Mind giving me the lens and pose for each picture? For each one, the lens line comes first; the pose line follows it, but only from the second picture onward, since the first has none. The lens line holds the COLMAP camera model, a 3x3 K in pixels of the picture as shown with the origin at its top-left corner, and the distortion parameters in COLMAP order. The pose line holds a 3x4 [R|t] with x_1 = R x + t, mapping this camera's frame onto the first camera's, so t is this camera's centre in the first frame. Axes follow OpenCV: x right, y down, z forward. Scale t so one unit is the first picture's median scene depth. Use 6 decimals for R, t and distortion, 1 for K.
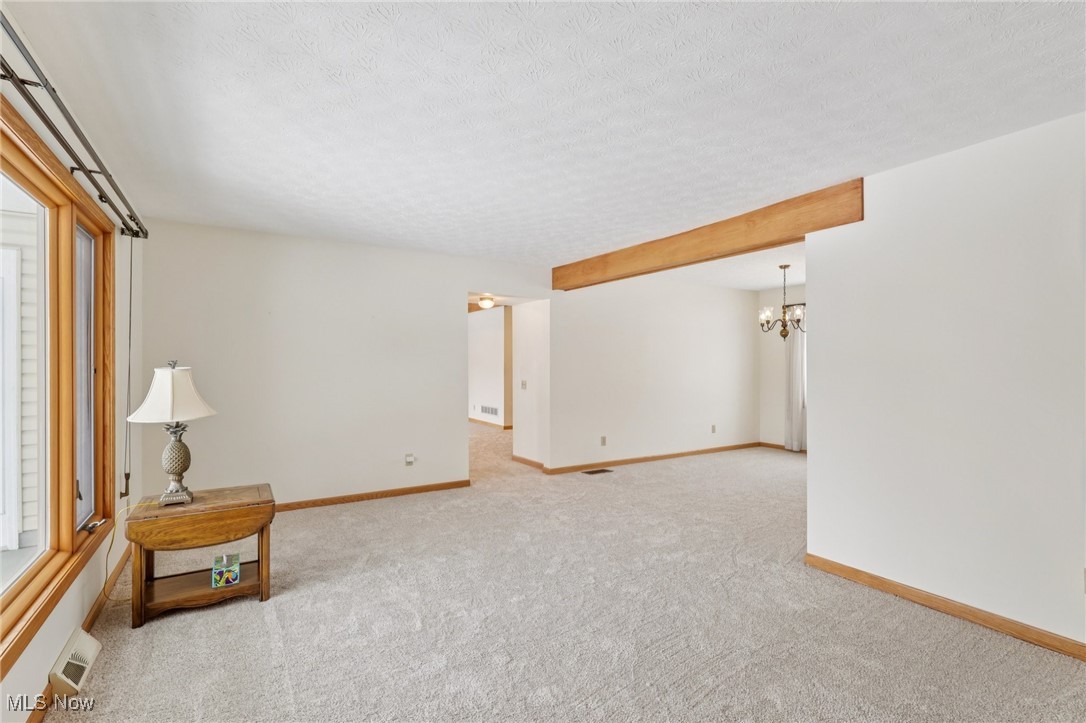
lens RADIAL K [[508.9, 0, 543.0], [0, 508.9, 361.5], [0, 0, 1]] dist [-0.001525, -0.000357]
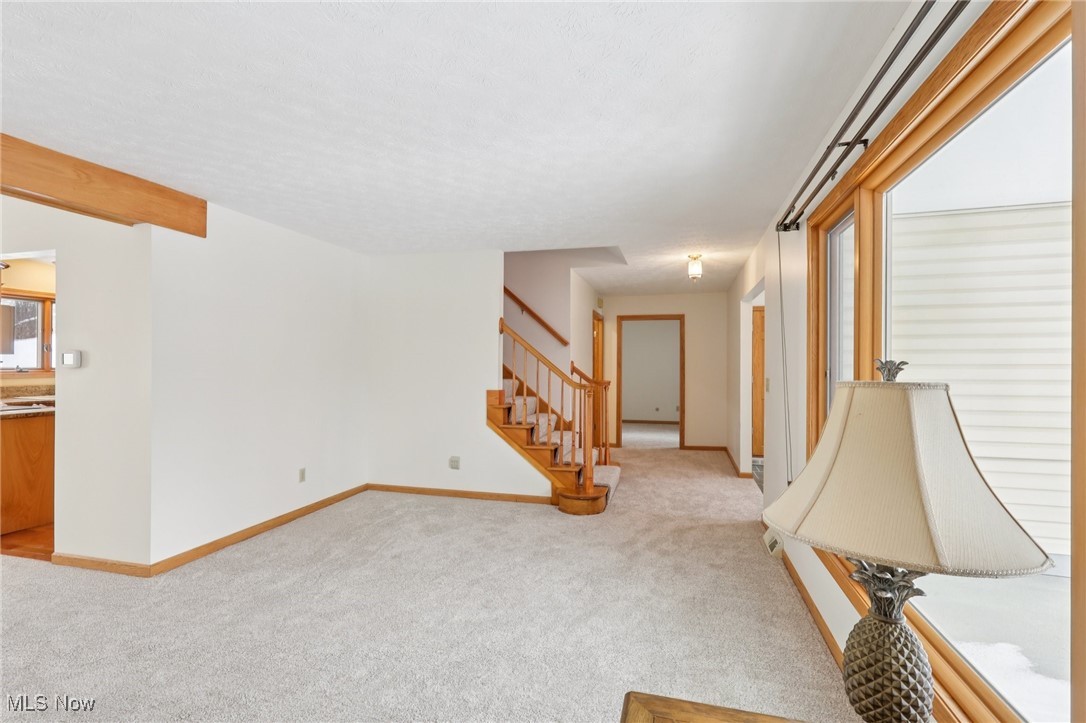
lens RADIAL K [[508.9, 0, 543.0], [0, 508.9, 361.5], [0, 0, 1]] dist [-0.001525, -0.000357]
pose [[-0.689593, -0.001877, 0.724194, -0.710472], [-0.004588, 0.999988, -0.001777, 0.000227], [-0.724182, -0.004548, -0.689594, 1.206649]]
